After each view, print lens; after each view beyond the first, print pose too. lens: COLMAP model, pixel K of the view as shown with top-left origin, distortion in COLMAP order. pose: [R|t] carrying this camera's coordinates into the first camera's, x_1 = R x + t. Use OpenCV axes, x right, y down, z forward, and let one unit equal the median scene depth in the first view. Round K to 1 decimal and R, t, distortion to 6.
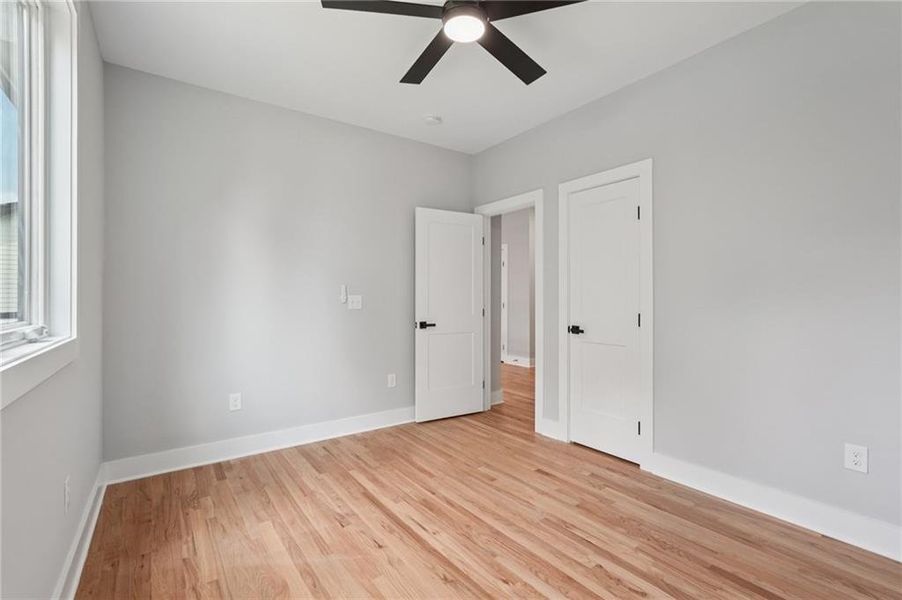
lens RADIAL K [[407.0, 0, 449.7], [0, 407.0, 302.5], [0, 0, 1]] dist [-0.007438, 0.003108]
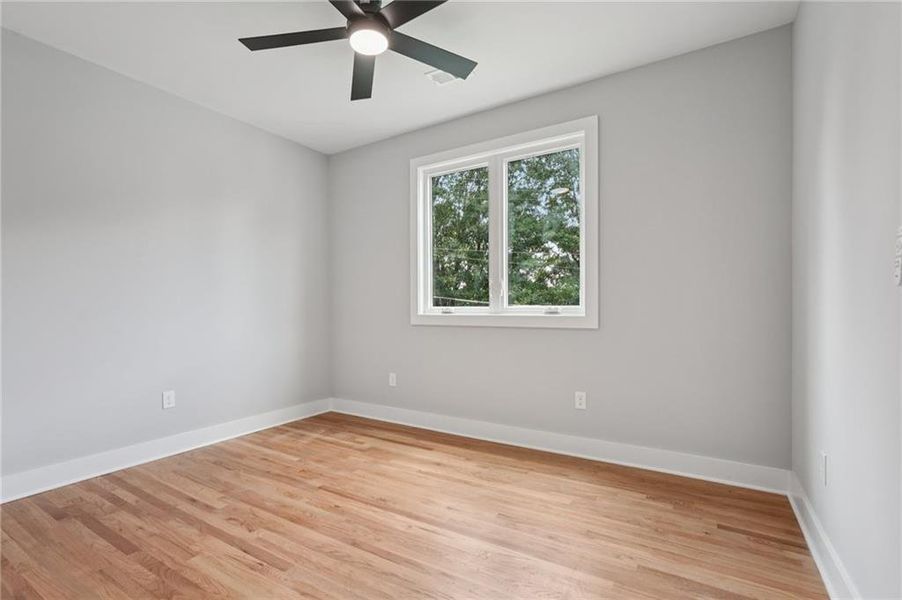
lens RADIAL K [[407.0, 0, 449.7], [0, 407.0, 300.3], [0, 0, 1]] dist [-0.007438, 0.003108]
pose [[-0.919887, 0.006071, -0.392136, 0.259367], [0.005595, 0.999982, 0.002357, 0.009753], [0.392143, -0.000026, -0.919904, 1.944143]]
